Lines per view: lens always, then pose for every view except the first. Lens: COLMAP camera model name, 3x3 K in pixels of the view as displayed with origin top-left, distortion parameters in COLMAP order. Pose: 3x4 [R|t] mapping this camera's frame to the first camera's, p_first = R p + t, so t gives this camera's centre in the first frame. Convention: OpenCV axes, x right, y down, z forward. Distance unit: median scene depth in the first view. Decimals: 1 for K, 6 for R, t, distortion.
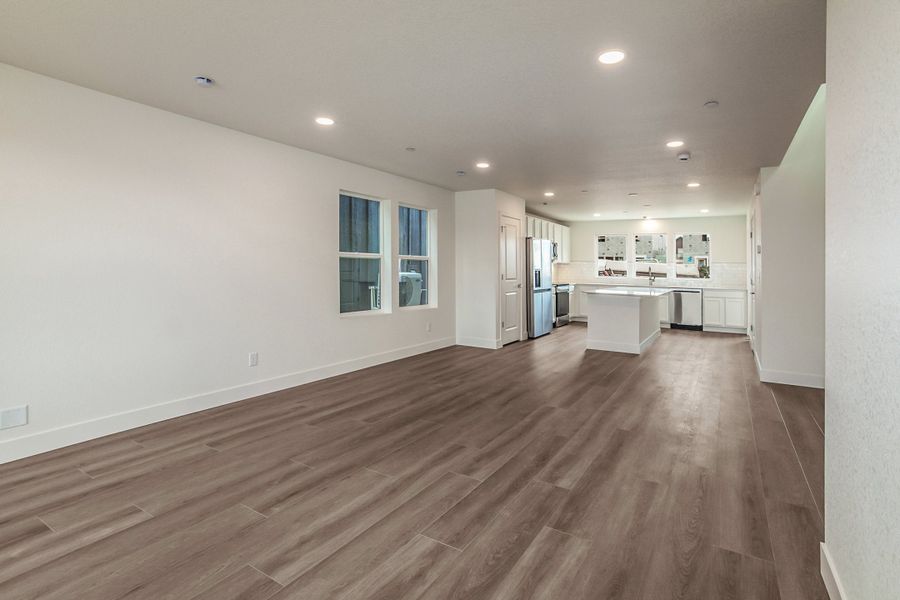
lens RADIAL K [[433.0, 0, 450.9], [0, 433.0, 281.3], [0, 0, 1]] dist [-0.023798, 0.000275]
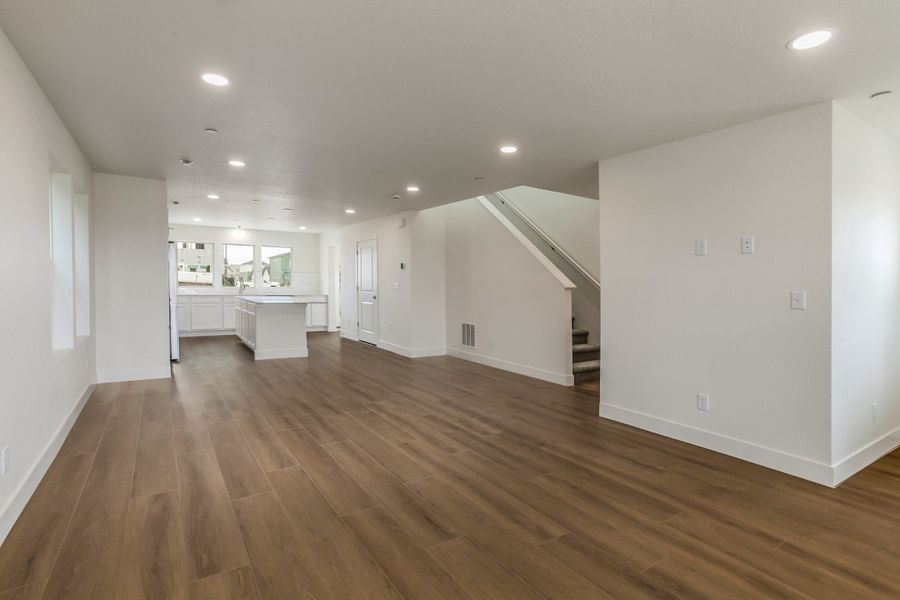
lens RADIAL K [[452.7, 0, 449.4], [0, 452.7, 285.9], [0, 0, 1]] dist [0.001702, 0.000408]
pose [[0.412569, -0.002985, 0.910921, -0.997810], [0.007922, 0.999969, -0.000311, -0.018231], [-0.910892, 0.007344, 0.412580, 0.425919]]
